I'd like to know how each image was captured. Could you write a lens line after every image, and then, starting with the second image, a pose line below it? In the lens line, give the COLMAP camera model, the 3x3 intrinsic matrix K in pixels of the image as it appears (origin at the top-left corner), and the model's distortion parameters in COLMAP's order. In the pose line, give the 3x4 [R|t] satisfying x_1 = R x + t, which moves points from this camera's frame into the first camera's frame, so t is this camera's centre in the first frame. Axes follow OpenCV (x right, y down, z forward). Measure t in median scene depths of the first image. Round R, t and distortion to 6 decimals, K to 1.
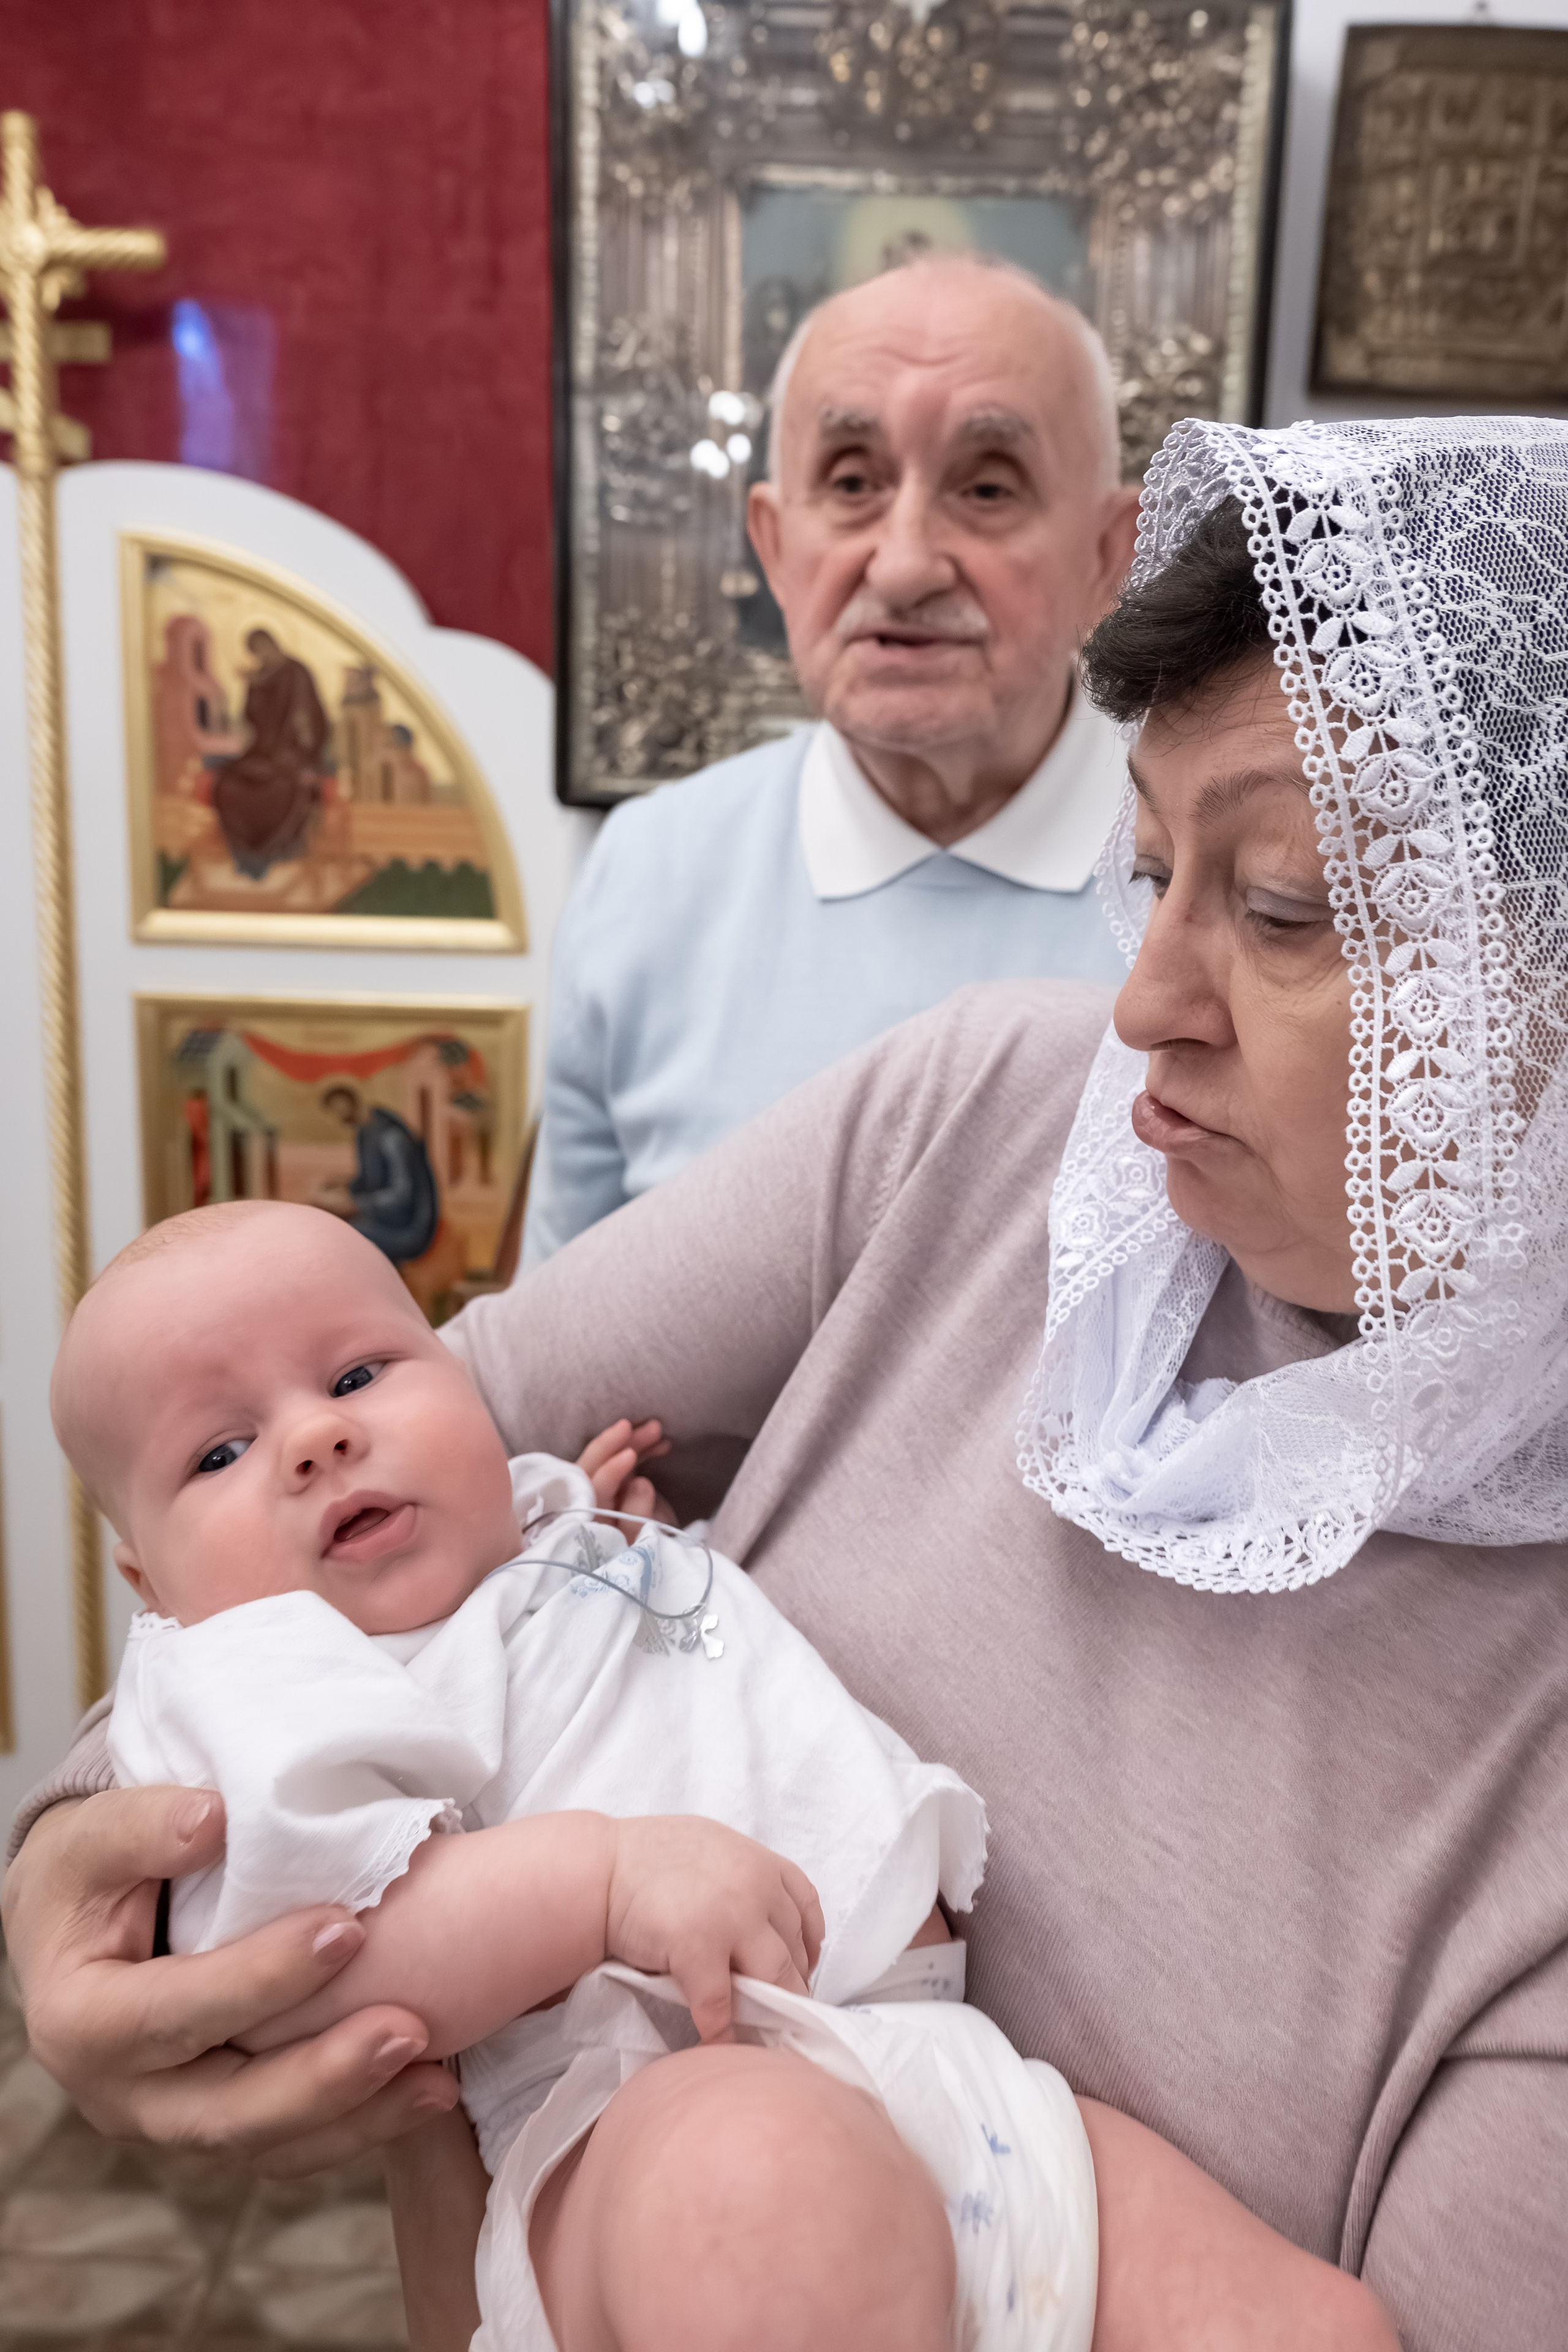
lens RADIAL K [[1890.8, 0, 786.9], [0, 1890.8, 1184.7], [0, 0, 1]] dist [-0.001003, 0.005572]
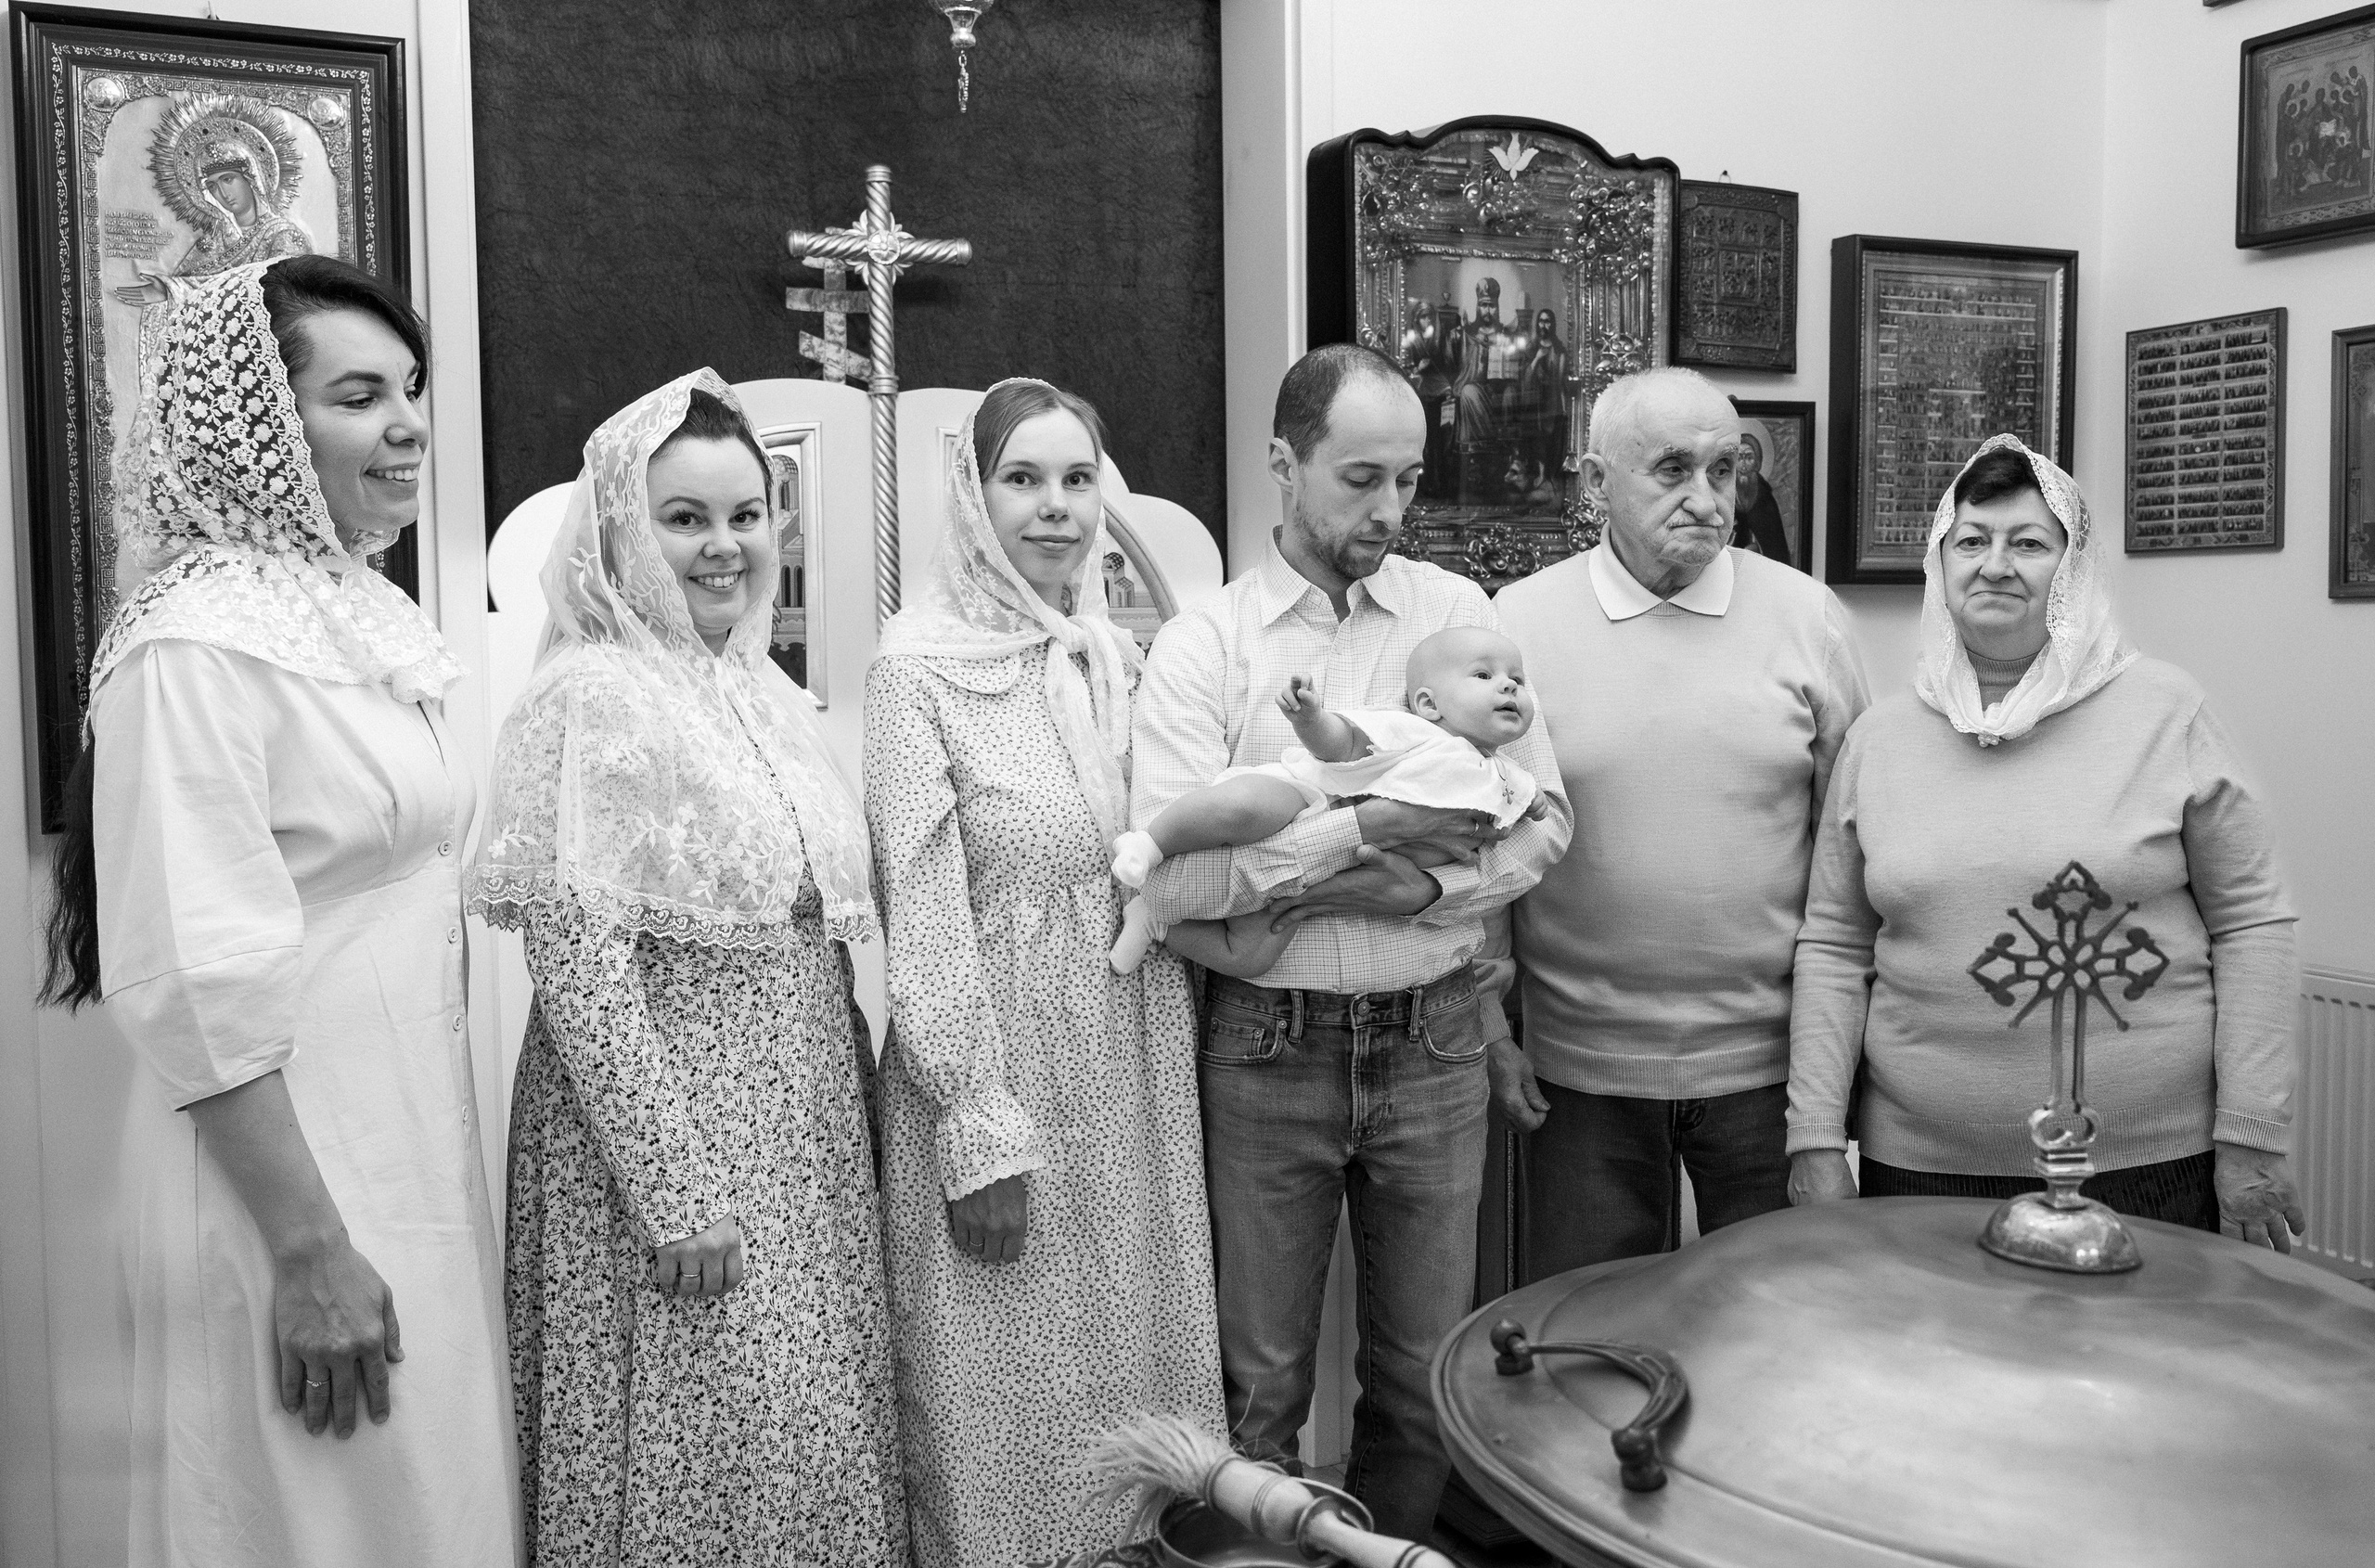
lens RADIAL K [[2147.0, 0, 1186.0], [0, 2147.0, 775.6], [0, 0, 1]] dist [-0.000835, 0.011532]
pose [[0.907947, -0.068426, 0.413461, -0.891081], [0.121797, 0.987080, -0.104104, 0.116805], [-0.400996, 0.144879, 0.904551, -0.550637]]
